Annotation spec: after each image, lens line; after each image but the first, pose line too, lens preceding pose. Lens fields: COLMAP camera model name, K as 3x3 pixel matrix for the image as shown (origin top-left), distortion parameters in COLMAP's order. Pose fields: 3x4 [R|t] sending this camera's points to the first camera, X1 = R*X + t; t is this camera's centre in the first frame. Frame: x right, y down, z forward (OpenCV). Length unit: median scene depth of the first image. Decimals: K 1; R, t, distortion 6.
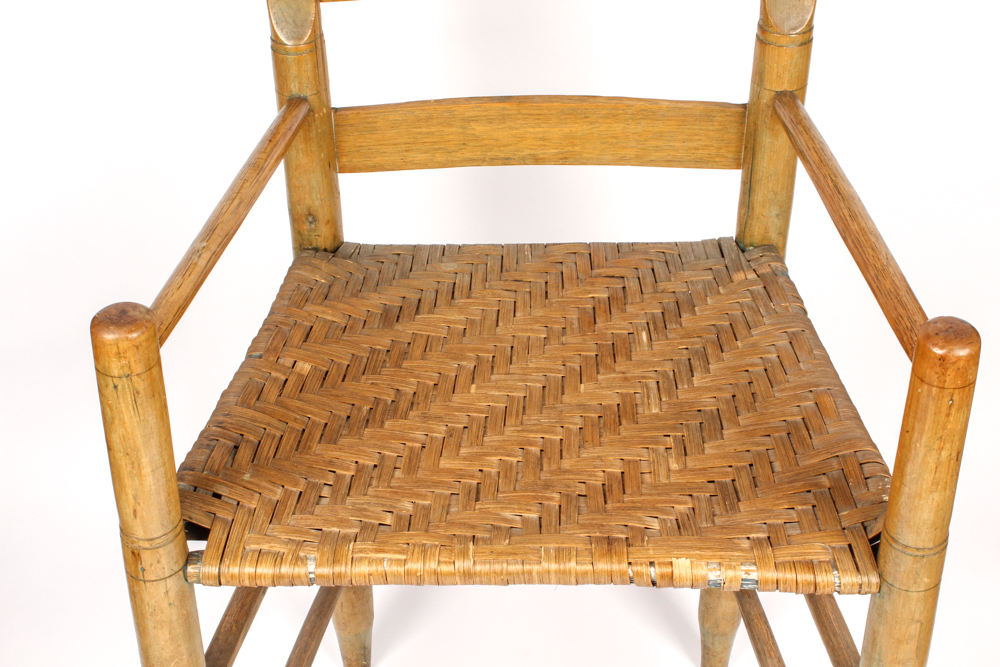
lens RADIAL K [[1529.2, 0, 484.0], [0, 1529.2, 331.8], [0, 0, 1]] dist [-0.027130, 0.000000]
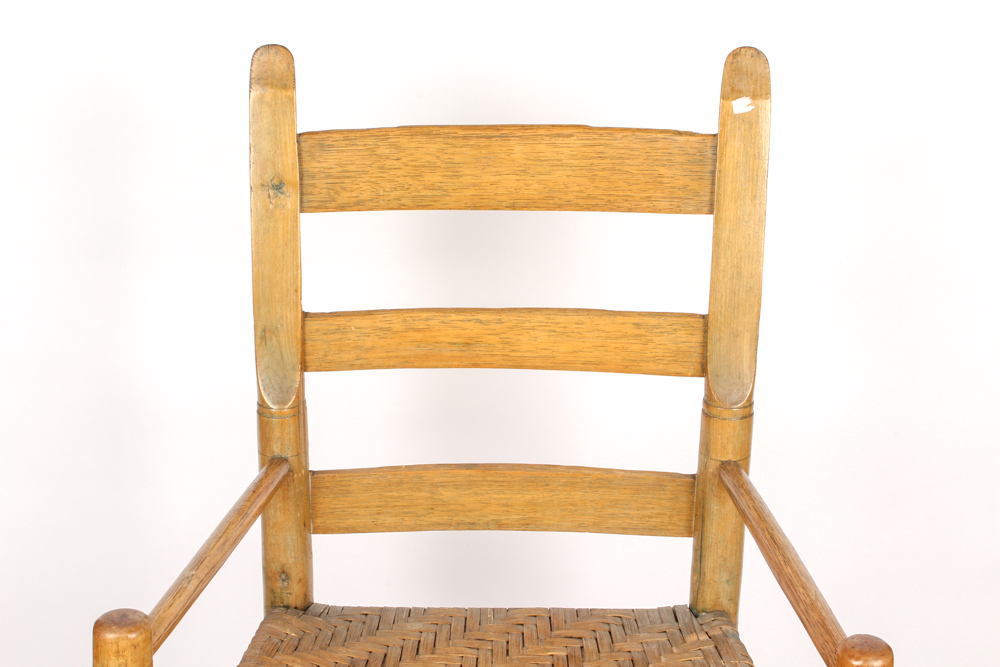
lens RADIAL K [[1820.2, 0, 481.6], [0, 1820.2, 346.8], [0, 0, 1]] dist [-0.010677, 0.000000]
pose [[0.999579, 0.023845, 0.016534, -0.002226], [-0.018230, 0.959385, -0.281509, 0.127588], [-0.022575, 0.281089, 0.959416, -0.251728]]
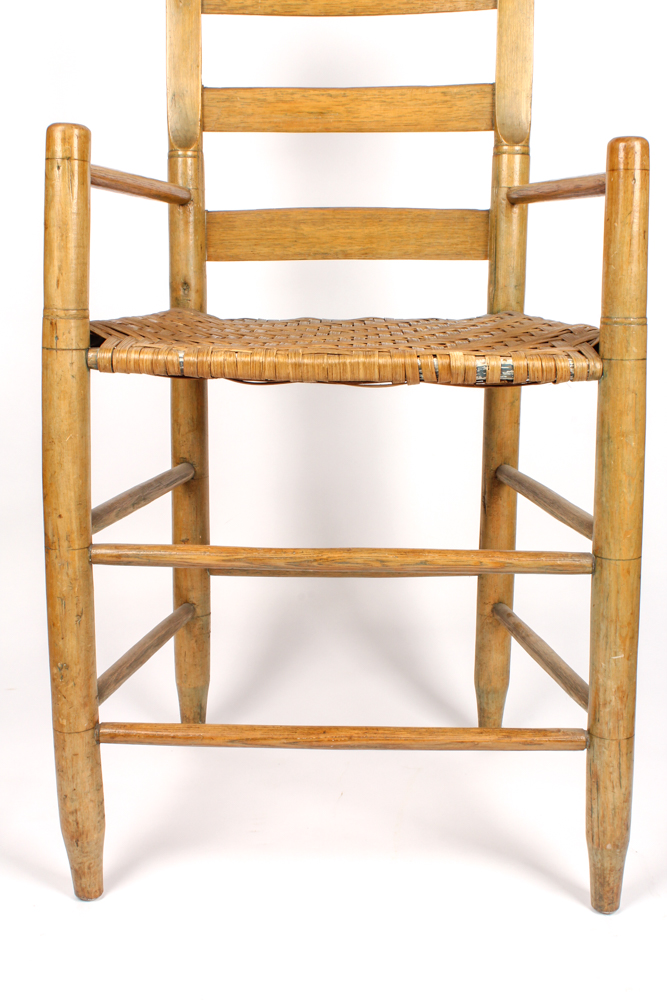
lens RADIAL K [[1221.5, 0, 338.2], [0, 1221.5, 491.3], [0, 0, 1]] dist [-0.070180, 0.000000]
pose [[0.999180, 0.019818, 0.035302, -0.008989], [-0.002757, 0.903274, -0.429056, 0.593869], [-0.040390, 0.428607, 0.902588, 0.066671]]
